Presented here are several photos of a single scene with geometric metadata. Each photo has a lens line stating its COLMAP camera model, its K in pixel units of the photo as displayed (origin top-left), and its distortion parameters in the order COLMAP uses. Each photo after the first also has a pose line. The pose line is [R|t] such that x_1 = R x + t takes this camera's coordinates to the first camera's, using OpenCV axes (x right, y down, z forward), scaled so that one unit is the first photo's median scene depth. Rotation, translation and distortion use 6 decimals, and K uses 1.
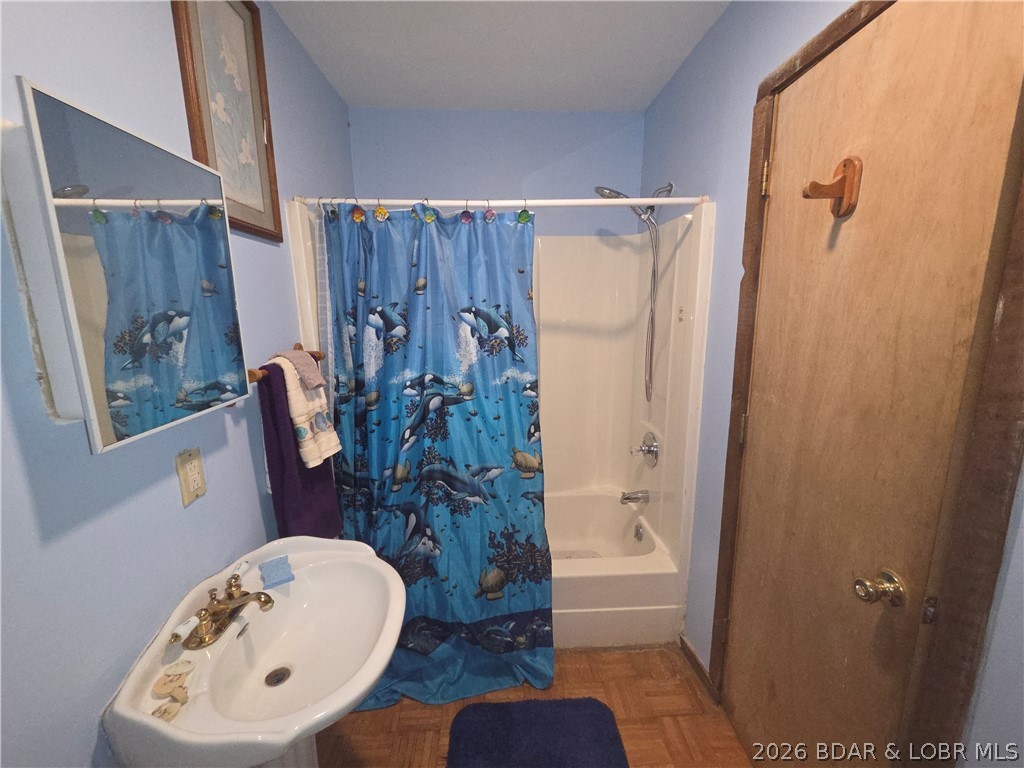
lens RADIAL K [[415.8, 0, 512.0], [0, 415.8, 384.0], [0, 0, 1]] dist [-0.000507, 0.000008]
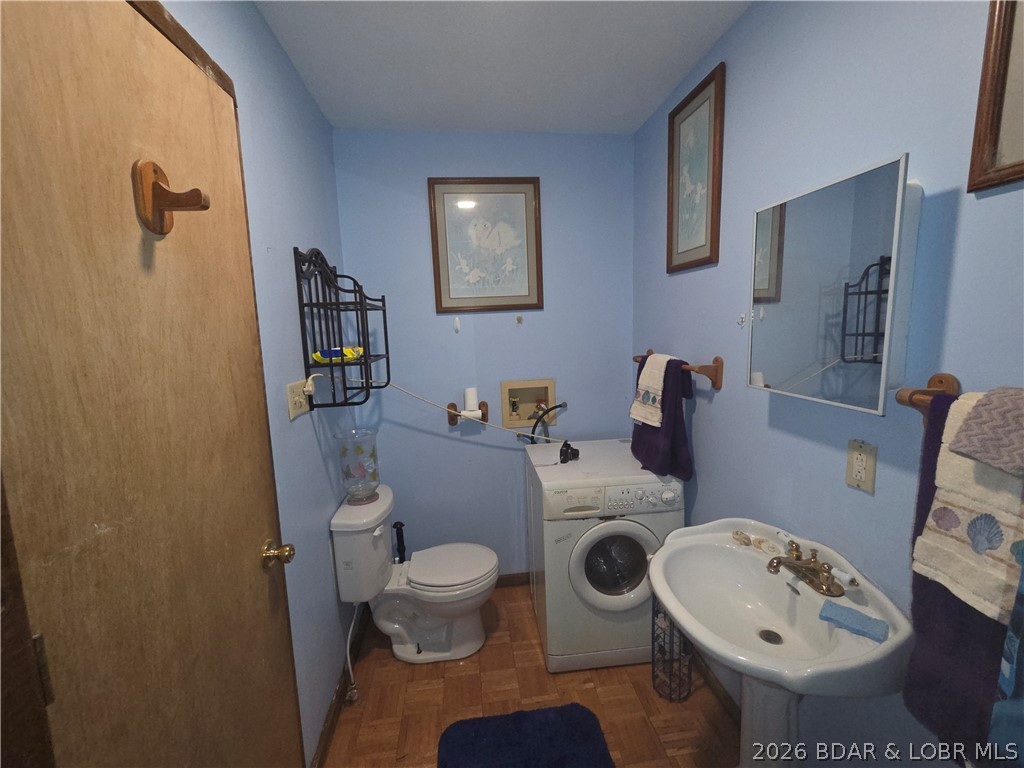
lens RADIAL K [[415.8, 0, 512.0], [0, 415.8, 384.0], [0, 0, 1]] dist [-0.000507, 0.000008]
pose [[-0.995799, 0.059628, -0.069497, 0.186239], [0.033152, 0.942208, 0.333383, -0.366151], [0.085360, 0.329678, -0.940226, 1.863574]]
